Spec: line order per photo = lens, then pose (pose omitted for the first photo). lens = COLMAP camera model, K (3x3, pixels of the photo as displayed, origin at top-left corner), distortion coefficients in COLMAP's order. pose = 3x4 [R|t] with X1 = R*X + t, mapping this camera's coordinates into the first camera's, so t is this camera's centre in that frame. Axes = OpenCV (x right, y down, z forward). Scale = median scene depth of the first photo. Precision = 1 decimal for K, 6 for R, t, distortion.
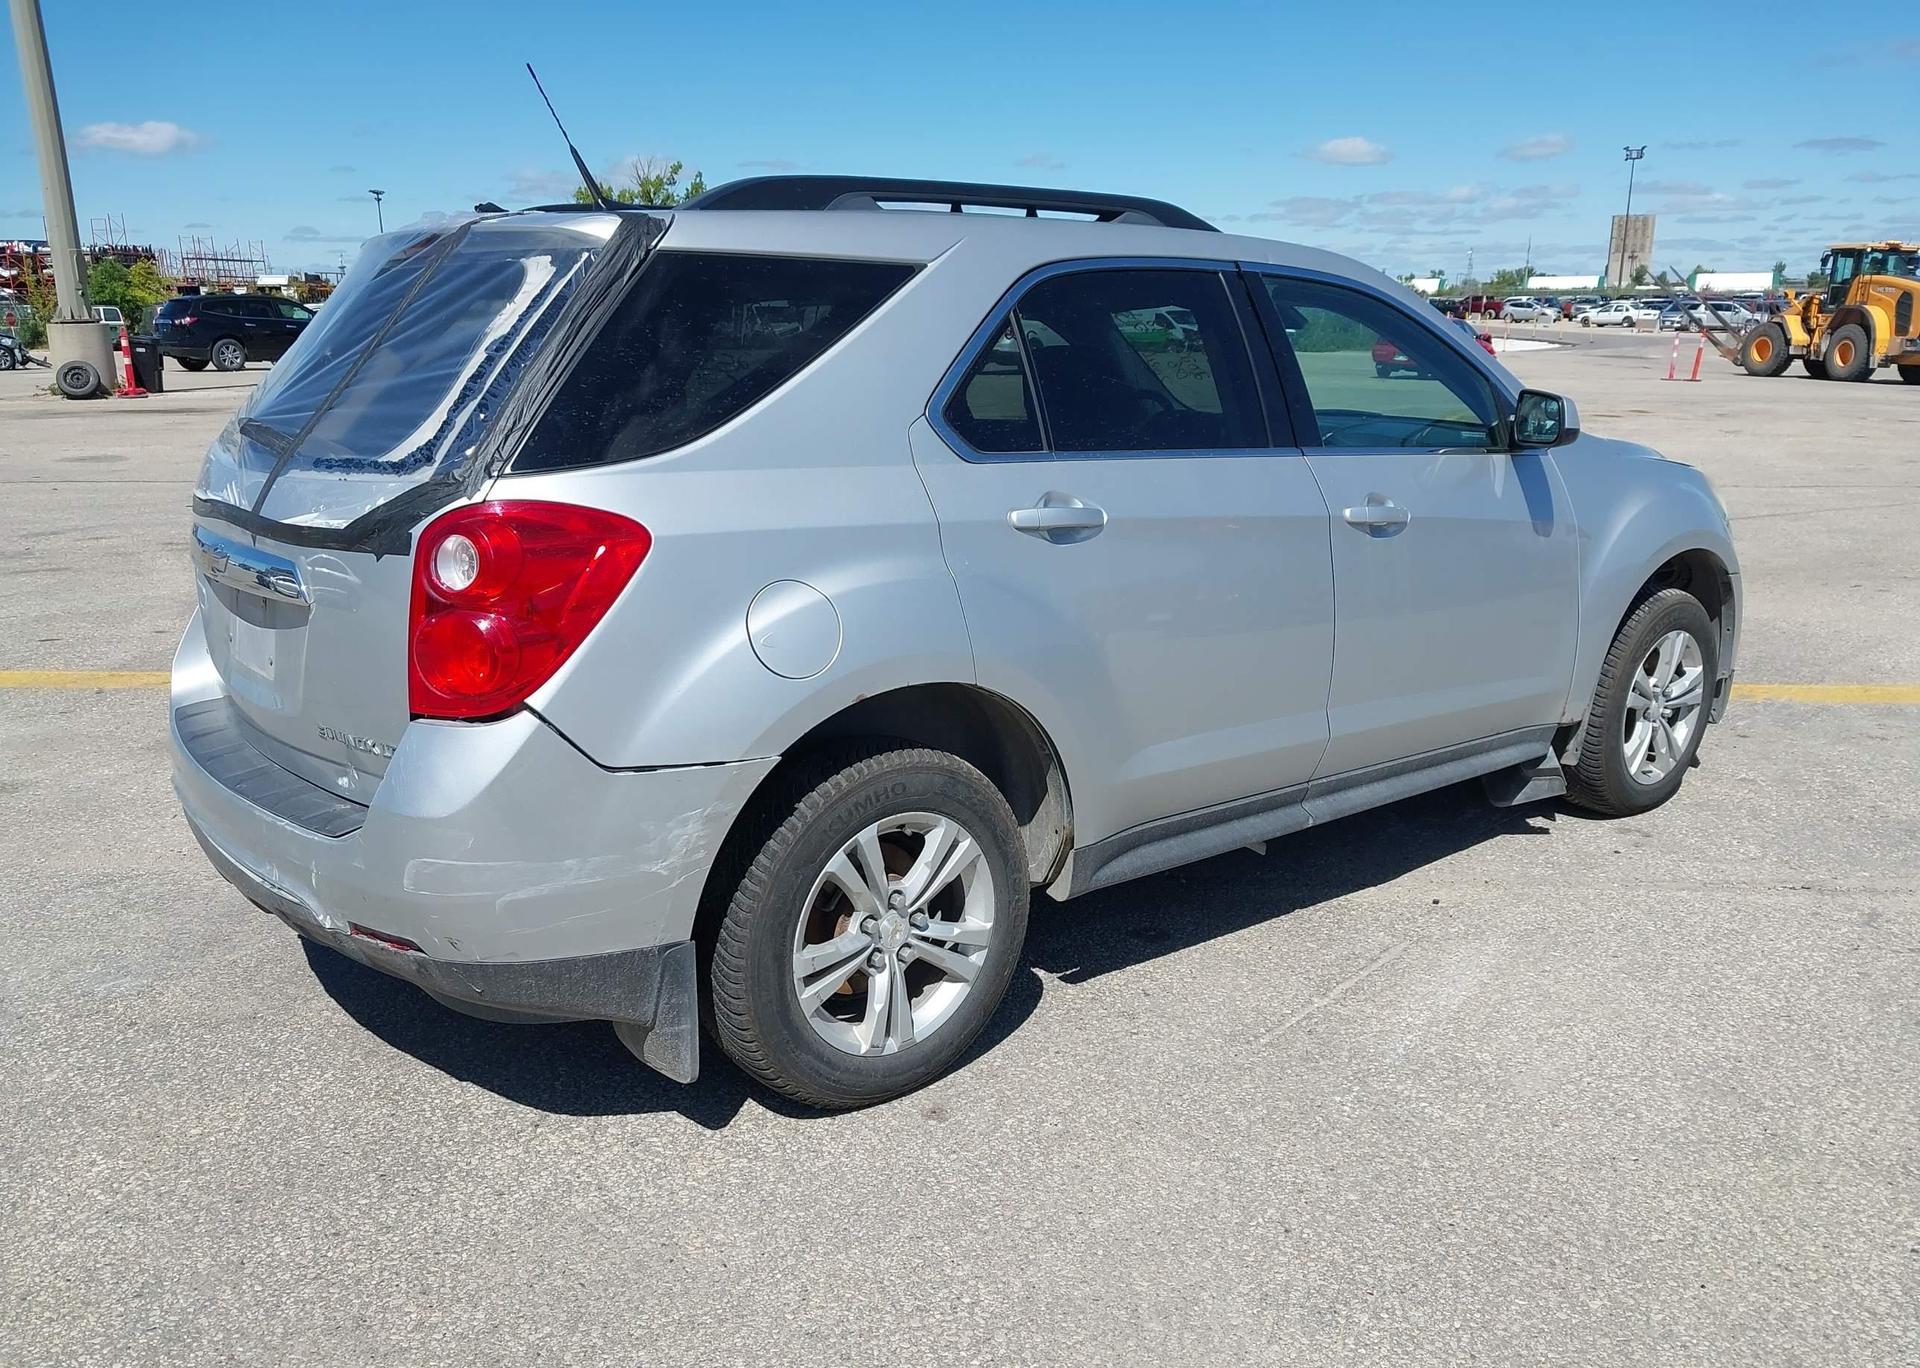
lens RADIAL K [[1520.2, 0, 952.3], [0, 1520.2, 717.0], [0, 0, 1]] dist [0.023038, -0.036176]
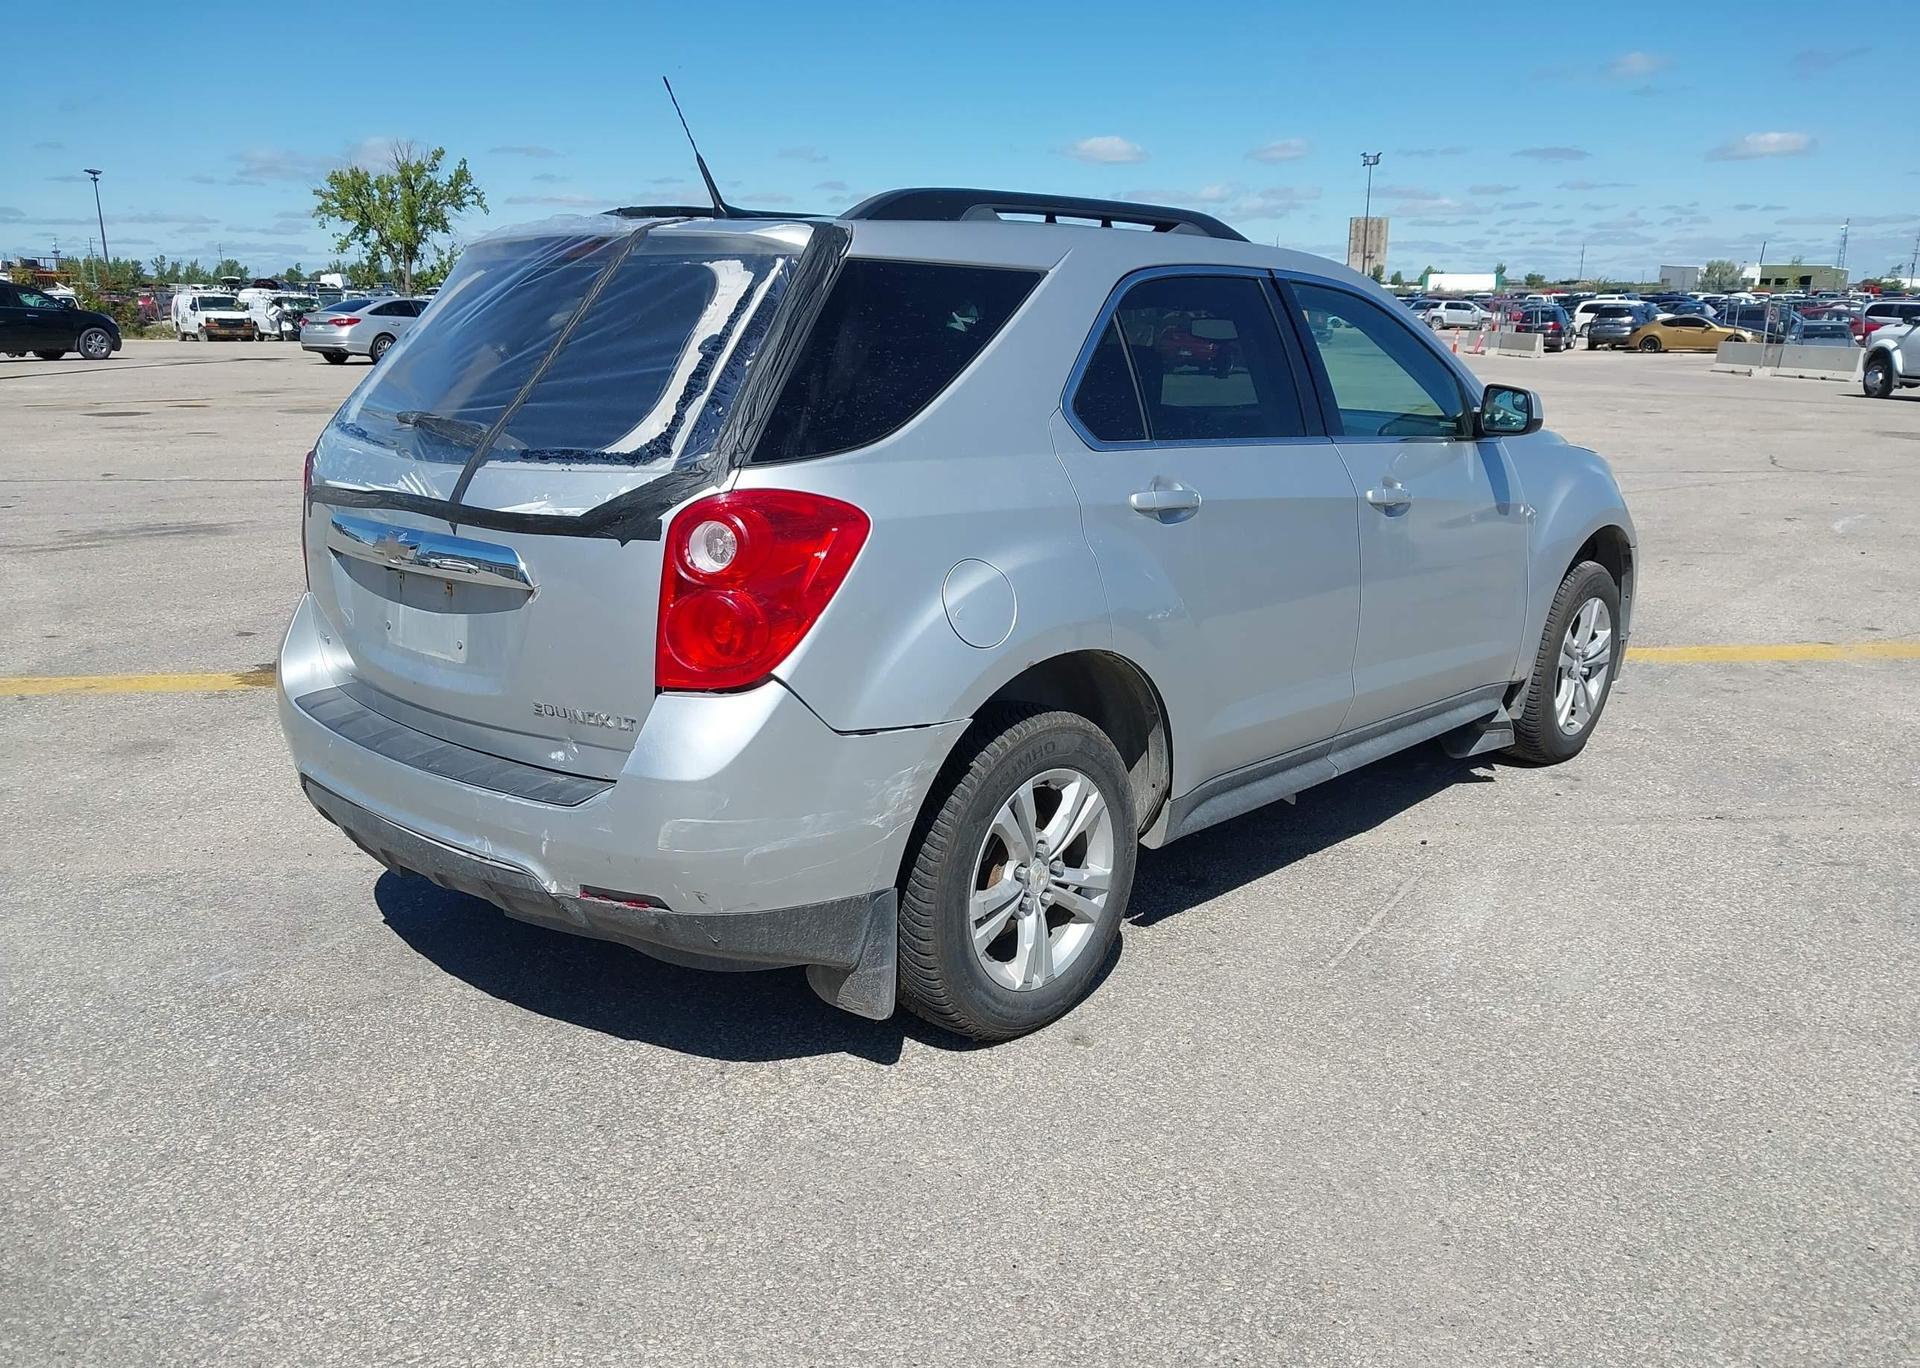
lens RADIAL K [[1520.2, 0, 952.3], [0, 1520.2, 717.0], [0, 0, 1]] dist [0.023038, -0.036176]
pose [[0.989054, -0.031517, 0.144148, -0.256910], [0.030957, 0.999502, 0.006130, 0.016081], [-0.144269, -0.001600, 0.989537, -0.080797]]
